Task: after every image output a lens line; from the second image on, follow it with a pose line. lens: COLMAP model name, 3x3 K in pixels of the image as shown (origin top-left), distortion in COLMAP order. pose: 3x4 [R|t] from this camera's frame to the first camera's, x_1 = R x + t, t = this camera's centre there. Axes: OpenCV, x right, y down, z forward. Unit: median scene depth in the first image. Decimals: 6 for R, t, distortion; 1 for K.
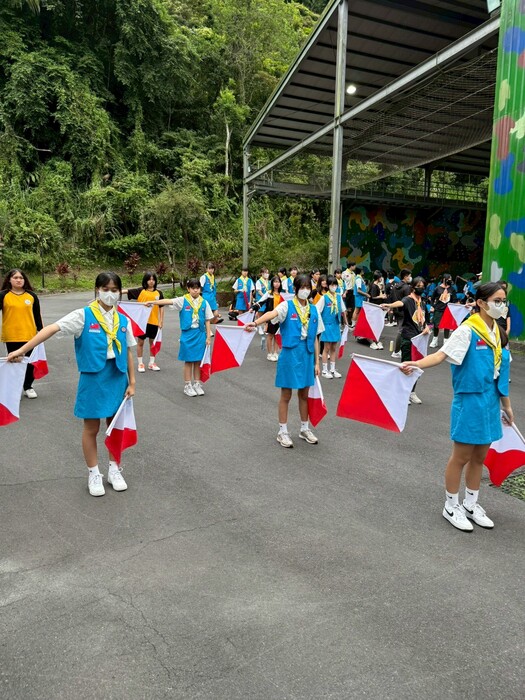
lens RADIAL K [[502.5, 0, 268.4], [0, 502.5, 357.3], [0, 0, 1]] dist [0.042389, -0.042032]
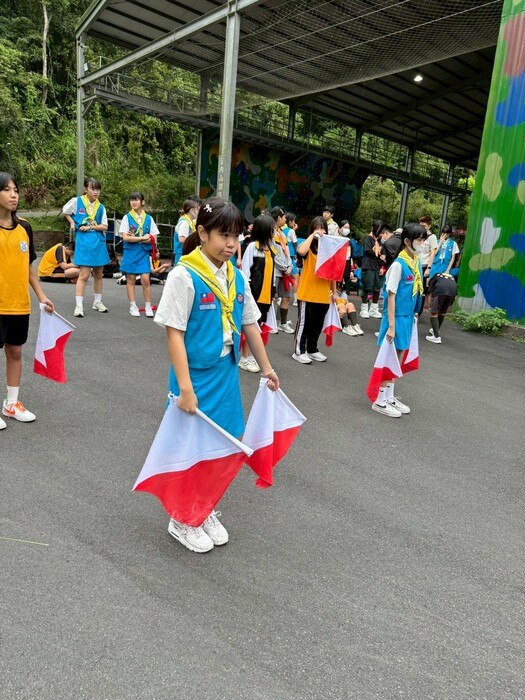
lens RADIAL K [[517.1, 0, 254.7], [0, 517.1, 360.2], [0, 0, 1]] dist [0.014726, -0.006510]
pose [[0.946495, -0.006474, 0.322654, -0.045418], [-0.025757, 0.995094, 0.095525, -0.014950], [-0.321689, -0.098724, 0.941684, 0.125755]]
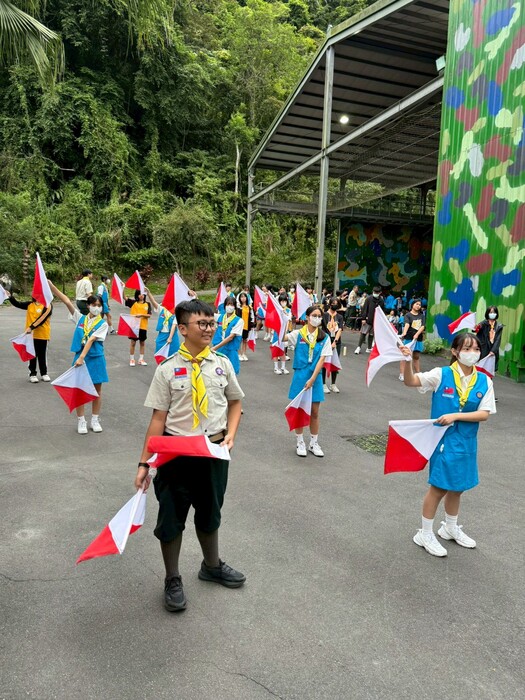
lens RADIAL K [[502.5, 0, 263.4], [0, 502.5, 354.7], [0, 0, 1]] dist [0.042389, -0.042032]
pose [[0.998880, 0.018367, -0.043606, 0.033158], [-0.019349, 0.999566, -0.022210, 0.005249], [0.043179, 0.023029, 0.998802, -0.064164]]
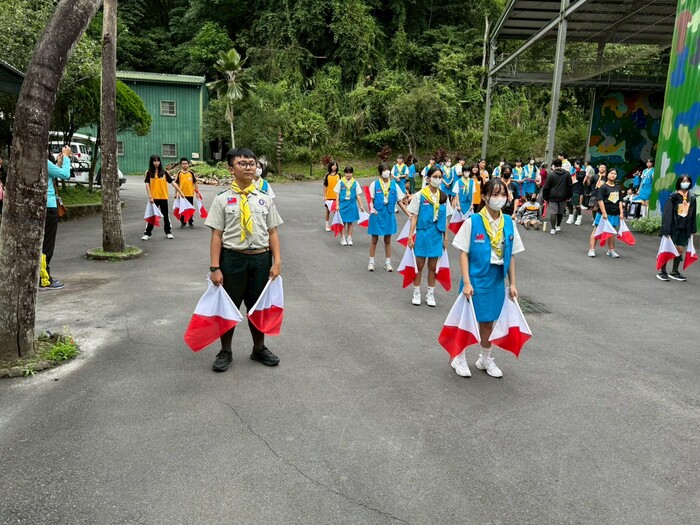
lens RADIAL K [[502.5, 0, 341.7], [0, 502.5, 266.1], [0, 0, 1]] dist [0.042389, -0.042032]
pose [[0.923903, 0.080511, -0.374060, 0.083184], [-0.067446, 0.996572, 0.047911, 0.013982], [0.376635, -0.019037, 0.926166, -0.077486]]
